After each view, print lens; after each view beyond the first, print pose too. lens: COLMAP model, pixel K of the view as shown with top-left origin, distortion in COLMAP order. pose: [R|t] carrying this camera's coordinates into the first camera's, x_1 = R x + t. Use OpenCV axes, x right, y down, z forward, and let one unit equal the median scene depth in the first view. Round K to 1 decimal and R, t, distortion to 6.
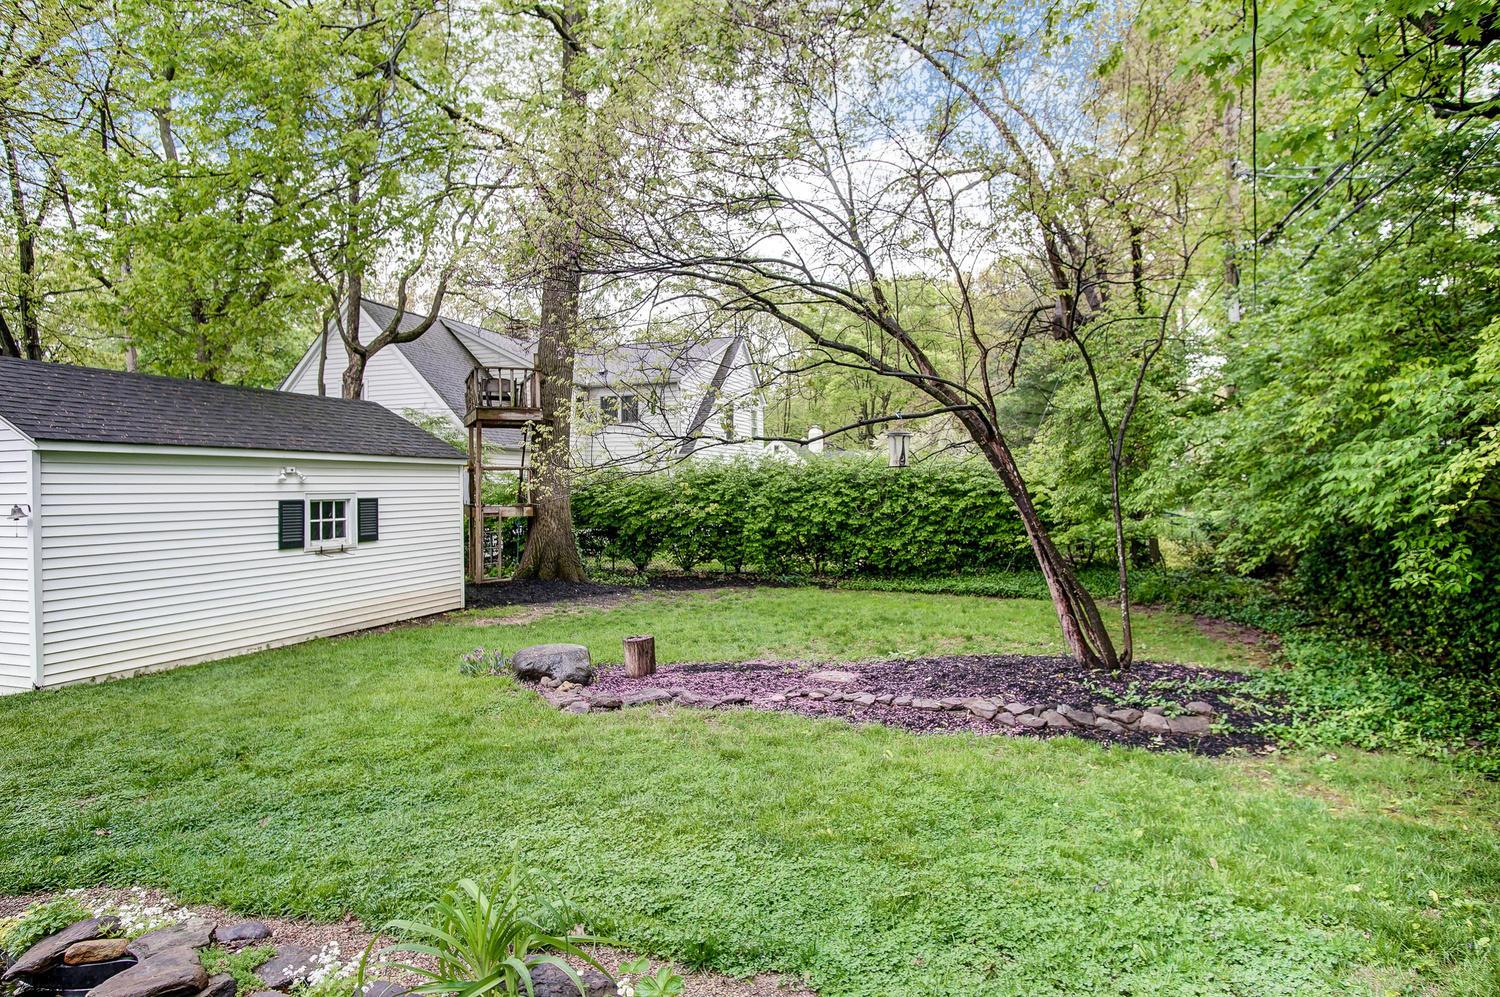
lens RADIAL K [[810.4, 0, 750.5], [0, 810.4, 499.8], [0, 0, 1]] dist [-0.025685, 0.001441]
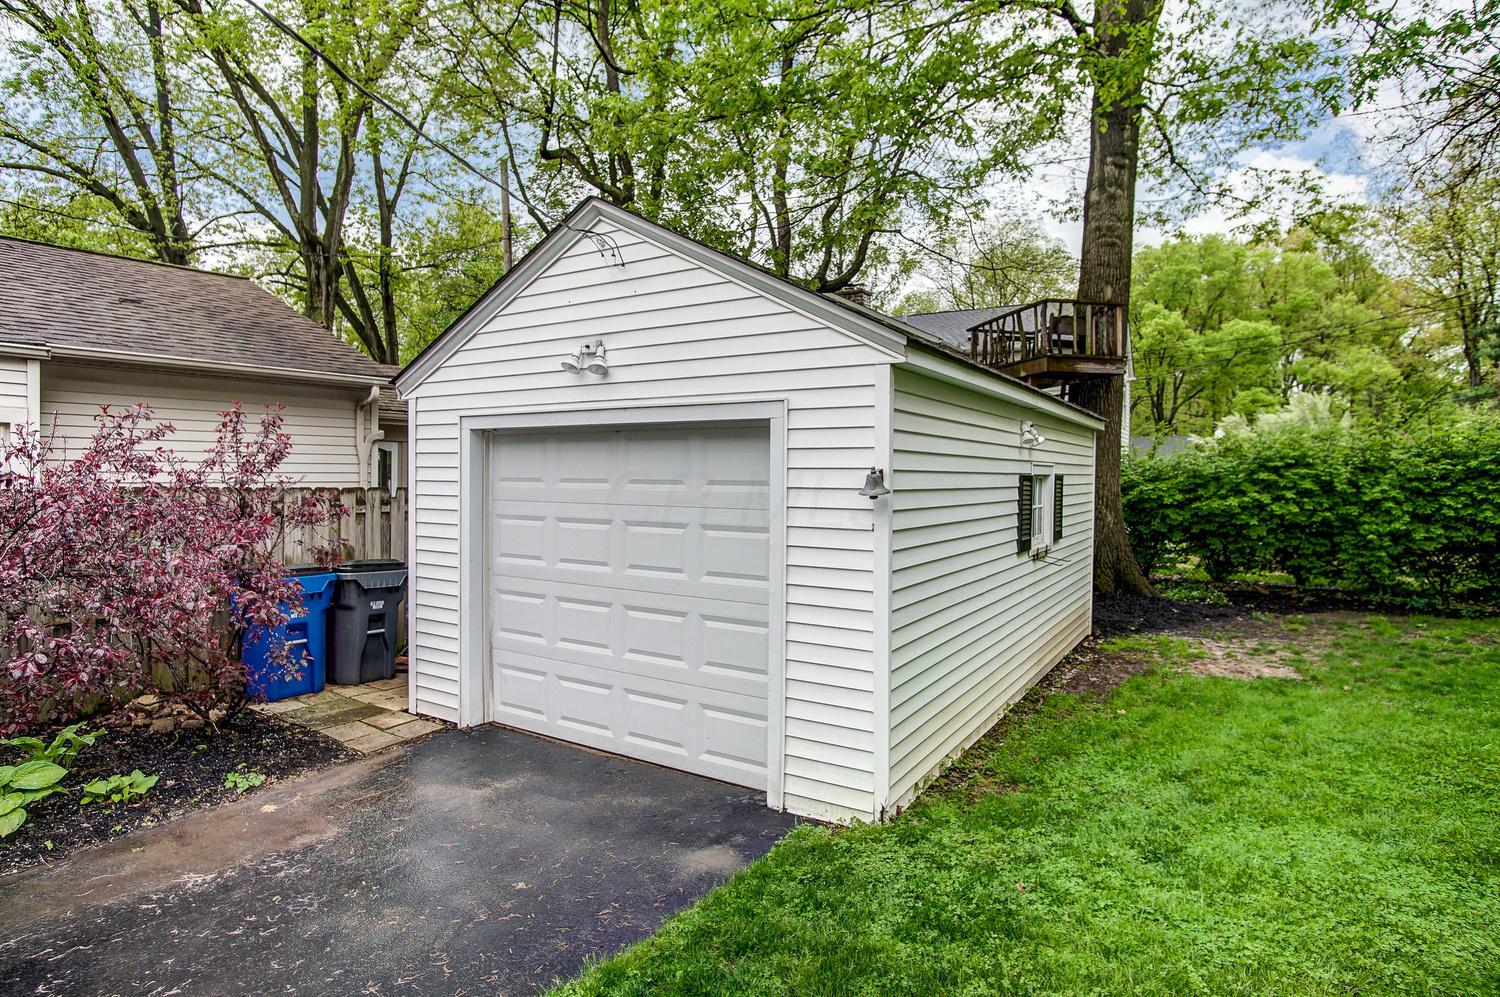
lens RADIAL K [[810.4, 0, 744.3], [0, 810.4, 494.3], [0, 0, 1]] dist [-0.025685, 0.001441]
pose [[0.969622, 0.024559, -0.243371, -0.385211], [-0.022341, 0.999680, 0.011870, 0.008067], [0.243584, -0.006072, 0.969861, 0.203179]]
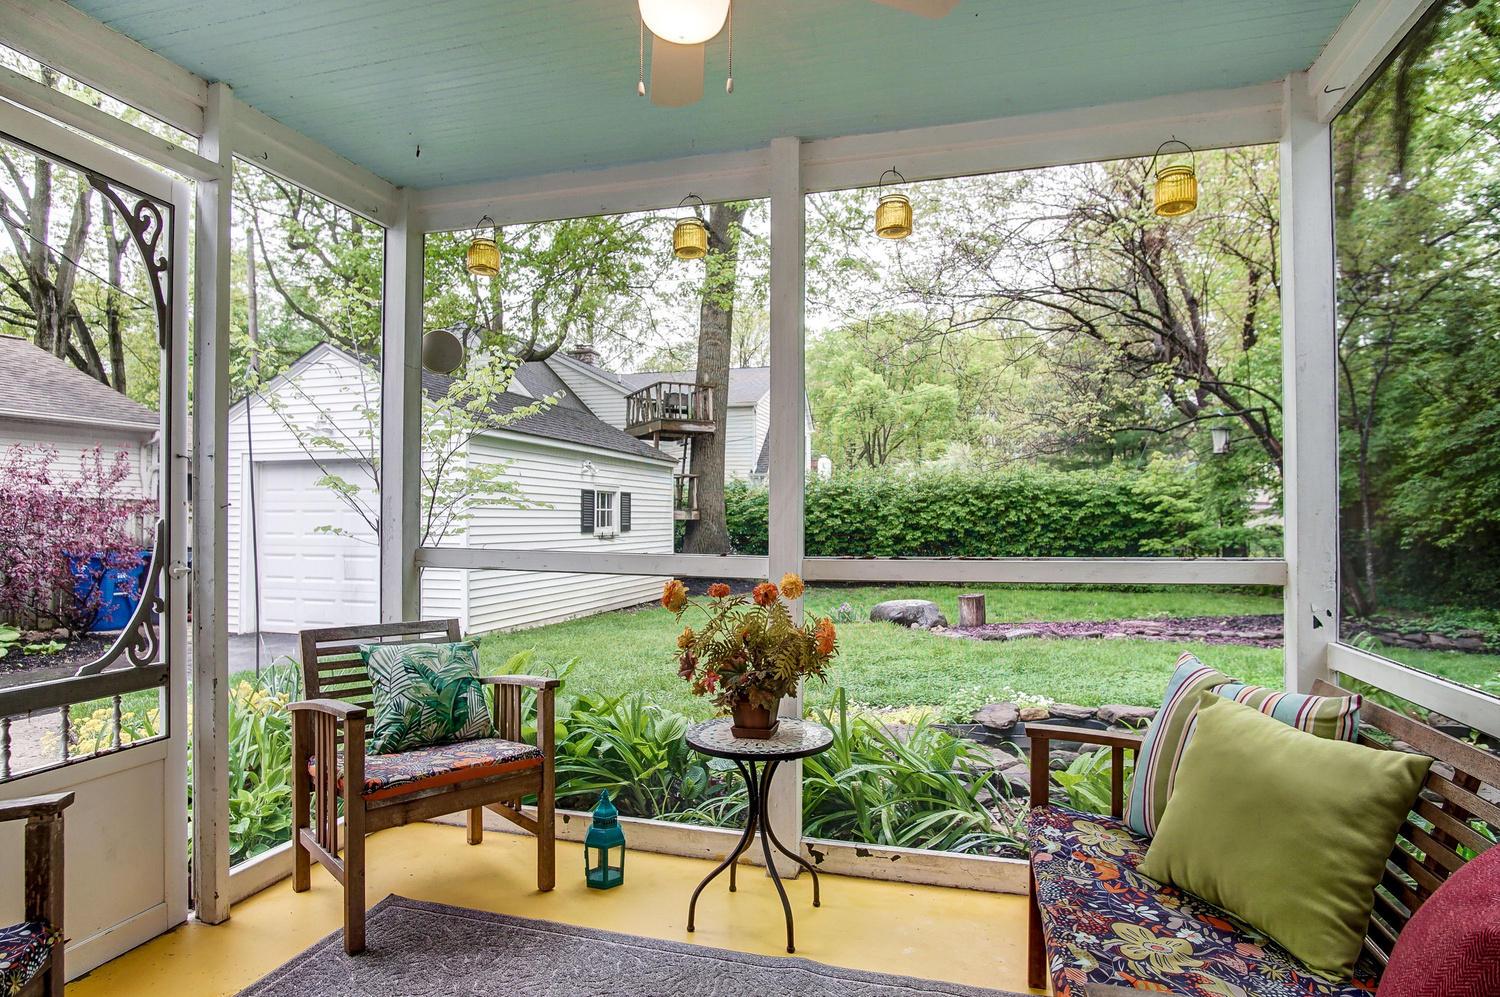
lens RADIAL K [[810.4, 0, 755.0], [0, 810.4, 511.3], [0, 0, 1]] dist [-0.025685, 0.001441]
pose [[0.999007, 0.011643, 0.043006, -0.234288], [-0.010551, 0.999618, -0.025533, 0.035093], [-0.043287, 0.025054, 0.998748, -0.095931]]
